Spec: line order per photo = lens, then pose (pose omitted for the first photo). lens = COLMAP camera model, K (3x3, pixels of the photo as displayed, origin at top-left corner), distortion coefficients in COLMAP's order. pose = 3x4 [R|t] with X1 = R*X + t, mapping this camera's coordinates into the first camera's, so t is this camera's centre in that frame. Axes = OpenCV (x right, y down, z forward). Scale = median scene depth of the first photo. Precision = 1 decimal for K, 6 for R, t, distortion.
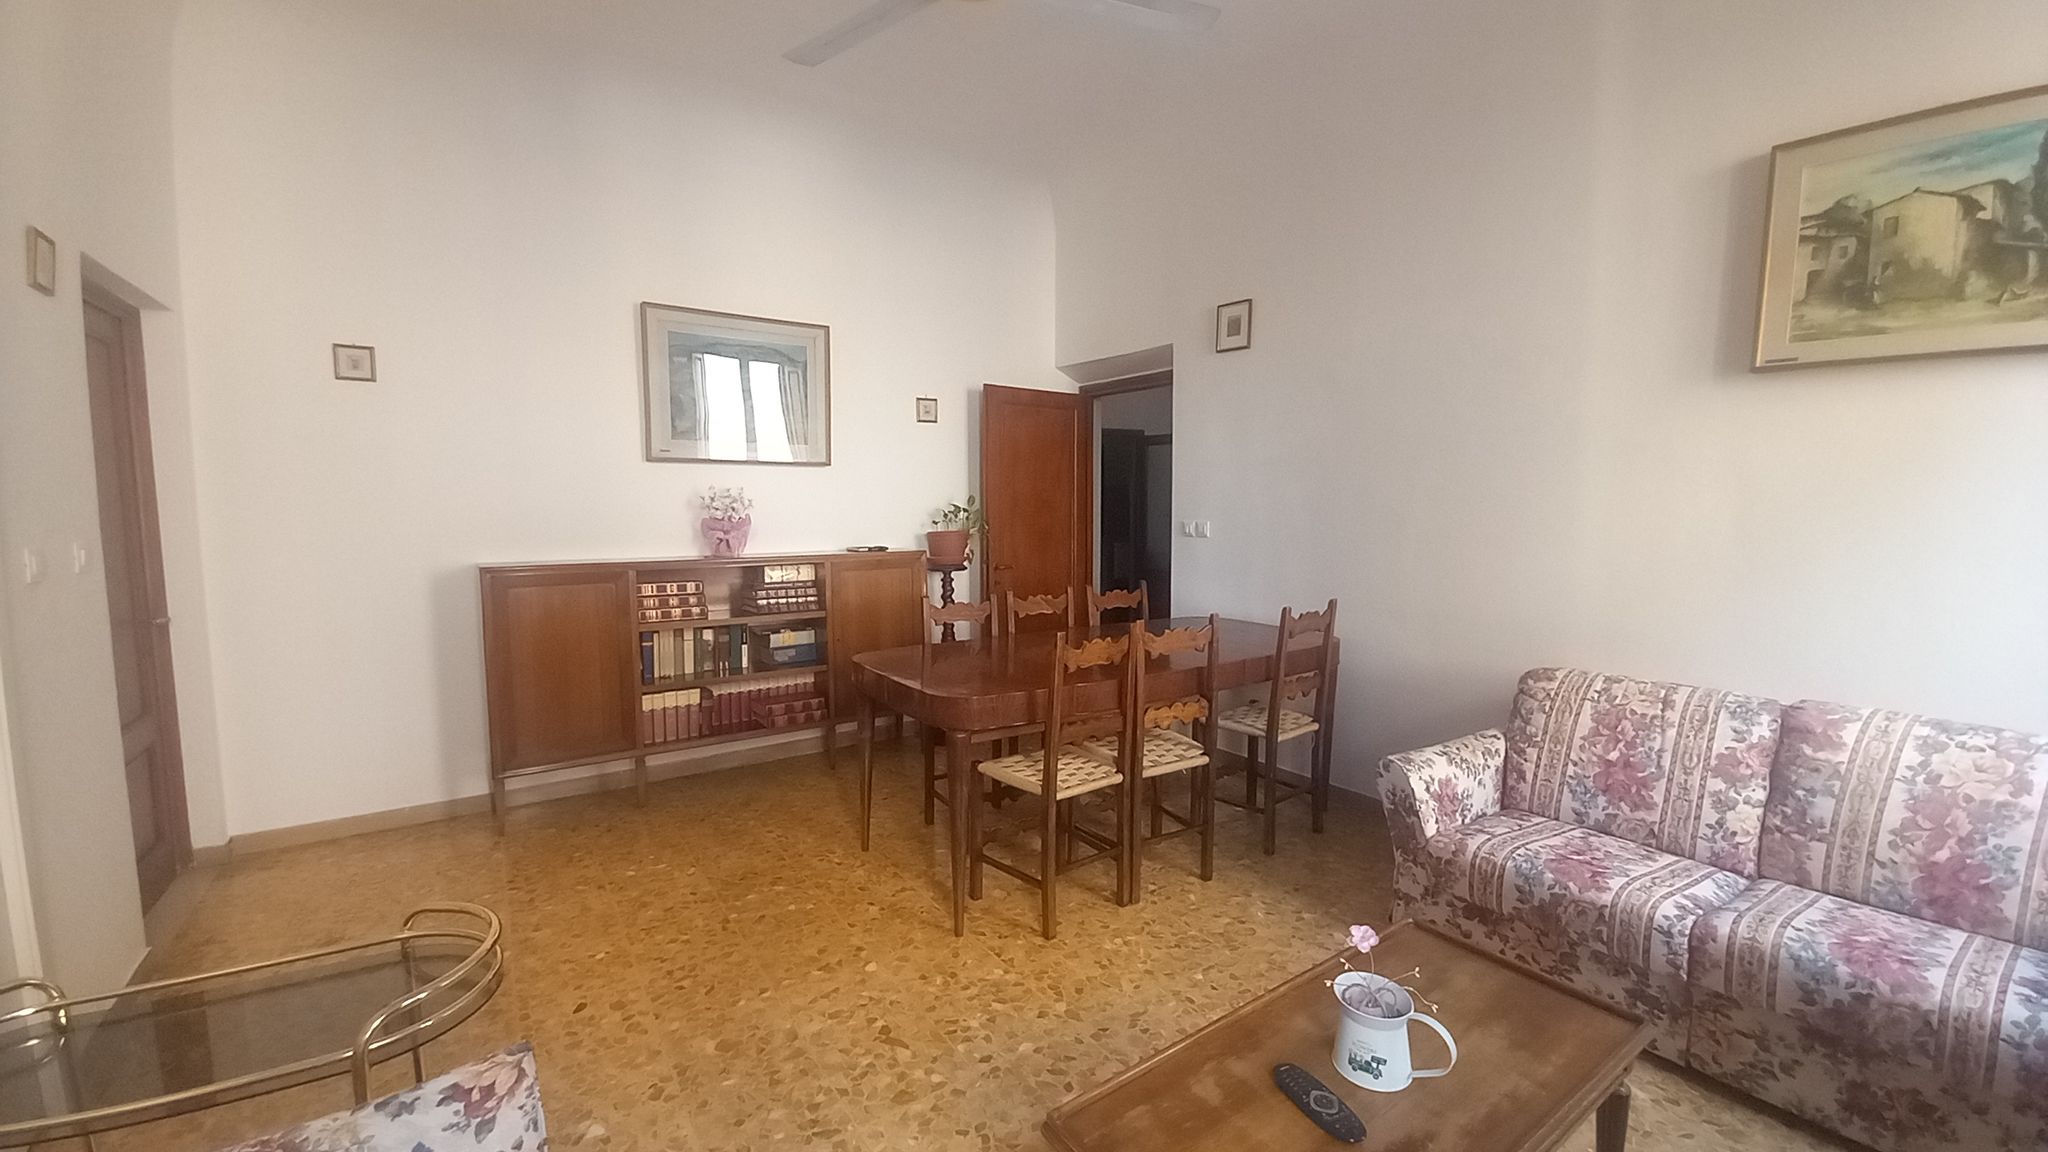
lens RADIAL K [[806.0, 0, 1032.3], [0, 806.0, 574.4], [0, 0, 1]] dist [0.000459, -0.000353]
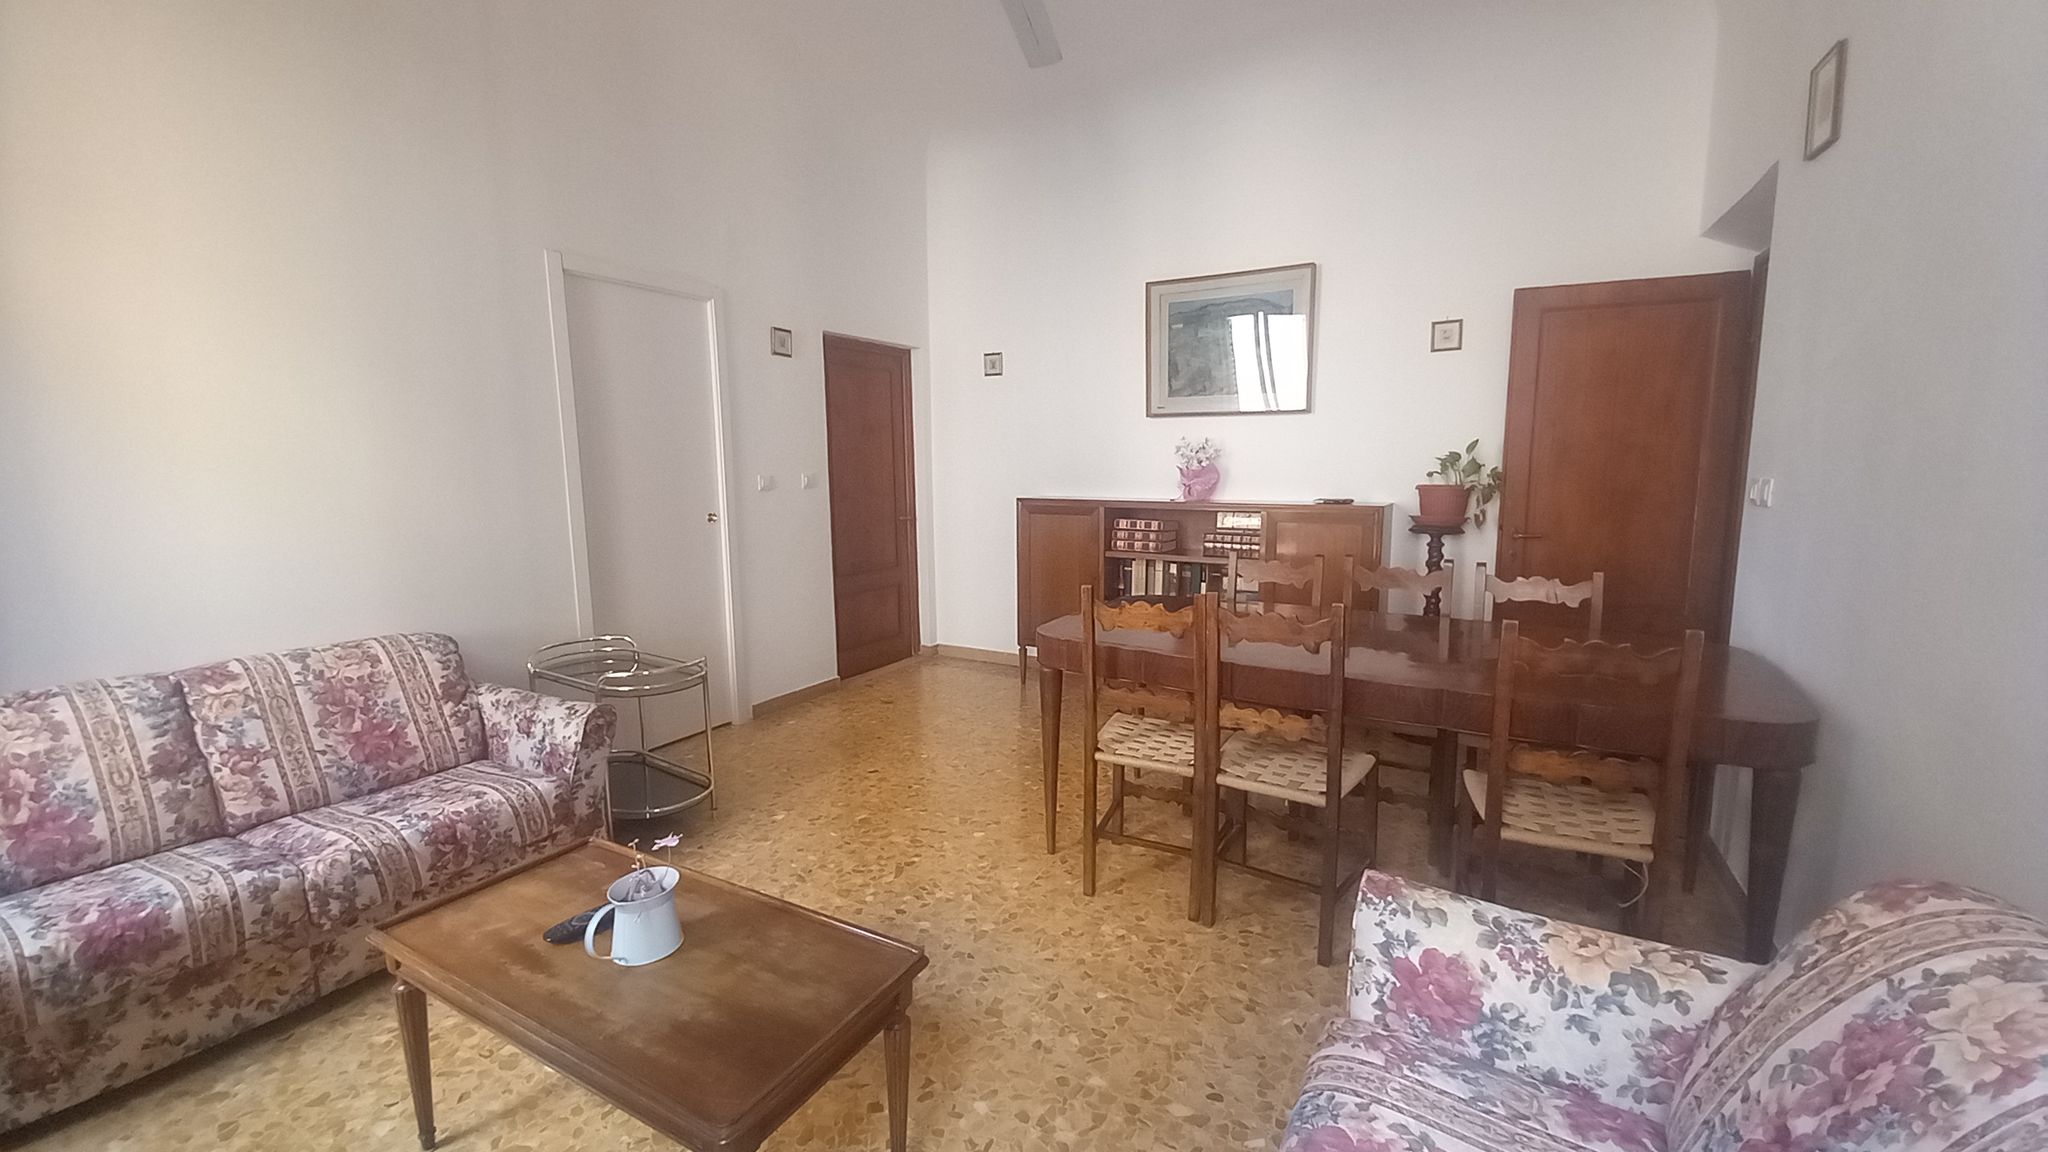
lens RADIAL K [[806.0, 0, 1036.9], [0, 806.0, 574.9], [0, 0, 1]] dist [0.000459, -0.000353]
pose [[0.434737, 0.126673, -0.891604, 0.531898], [-0.074933, 0.991713, 0.104359, -0.020844], [0.897435, 0.021441, 0.440626, 0.325817]]
